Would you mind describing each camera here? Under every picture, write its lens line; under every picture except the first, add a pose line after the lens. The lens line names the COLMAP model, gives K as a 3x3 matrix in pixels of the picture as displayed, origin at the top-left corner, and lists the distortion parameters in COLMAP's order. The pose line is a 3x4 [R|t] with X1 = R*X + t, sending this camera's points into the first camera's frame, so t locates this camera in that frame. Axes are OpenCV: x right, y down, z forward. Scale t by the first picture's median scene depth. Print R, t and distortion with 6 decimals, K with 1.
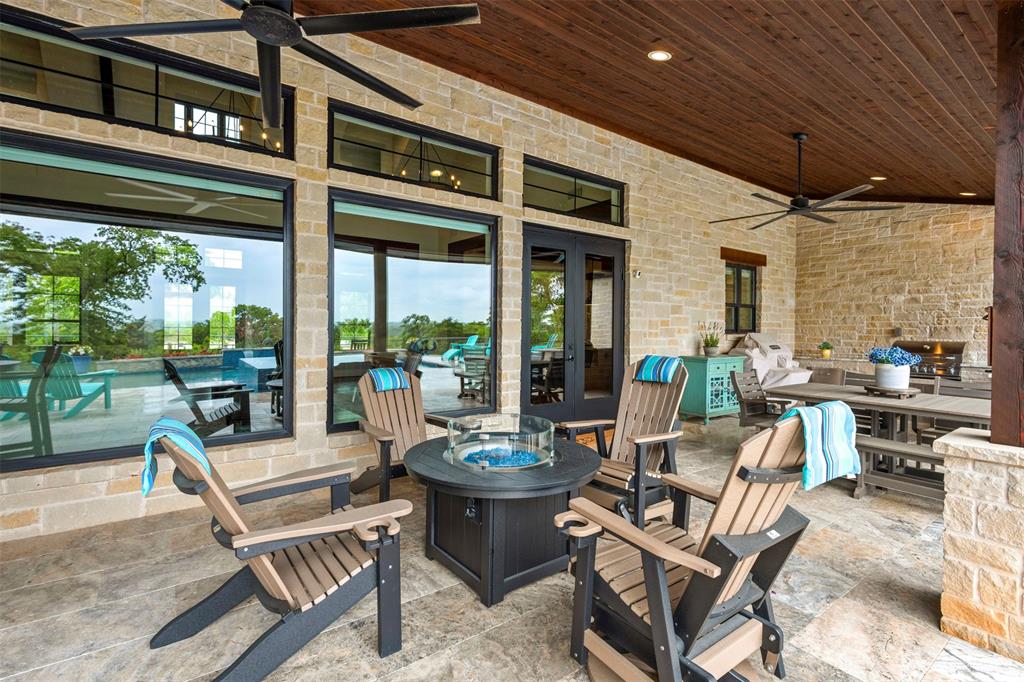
lens RADIAL K [[468.0, 0, 507.6], [0, 468.0, 337.4], [0, 0, 1]] dist [0.007242, -0.002437]
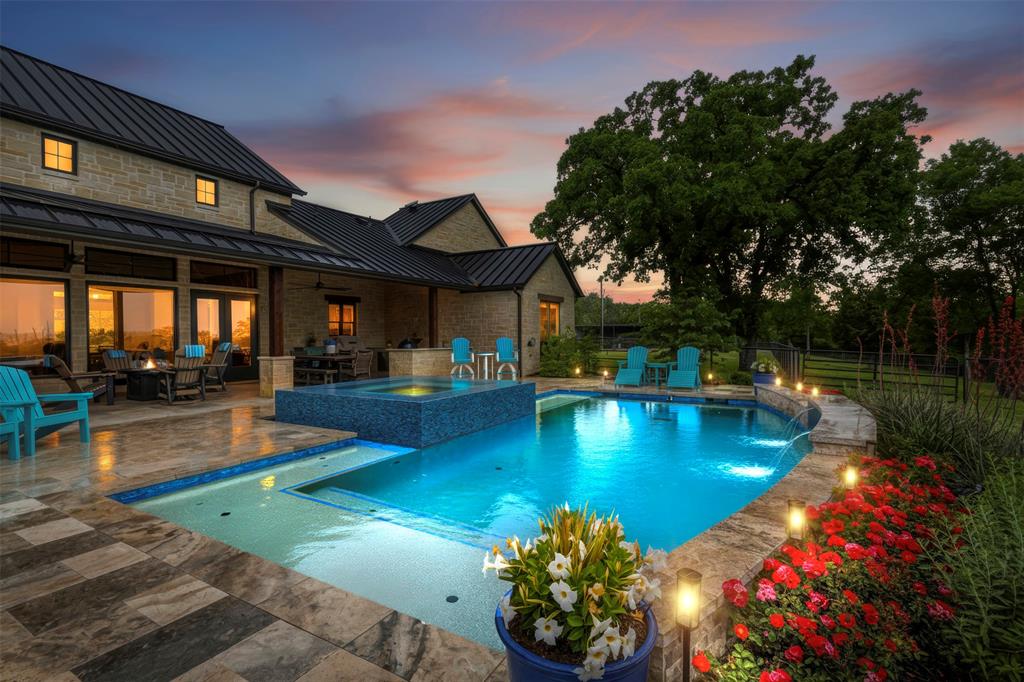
lens RADIAL K [[468.0, 0, 513.9], [0, 468.0, 340.6], [0, 0, 1]] dist [0.007242, -0.002437]
pose [[0.920851, -0.013492, 0.389681, 0.465956], [0.016113, 0.999864, -0.003459, 0.035031], [-0.389581, 0.009464, 0.920943, -1.377918]]
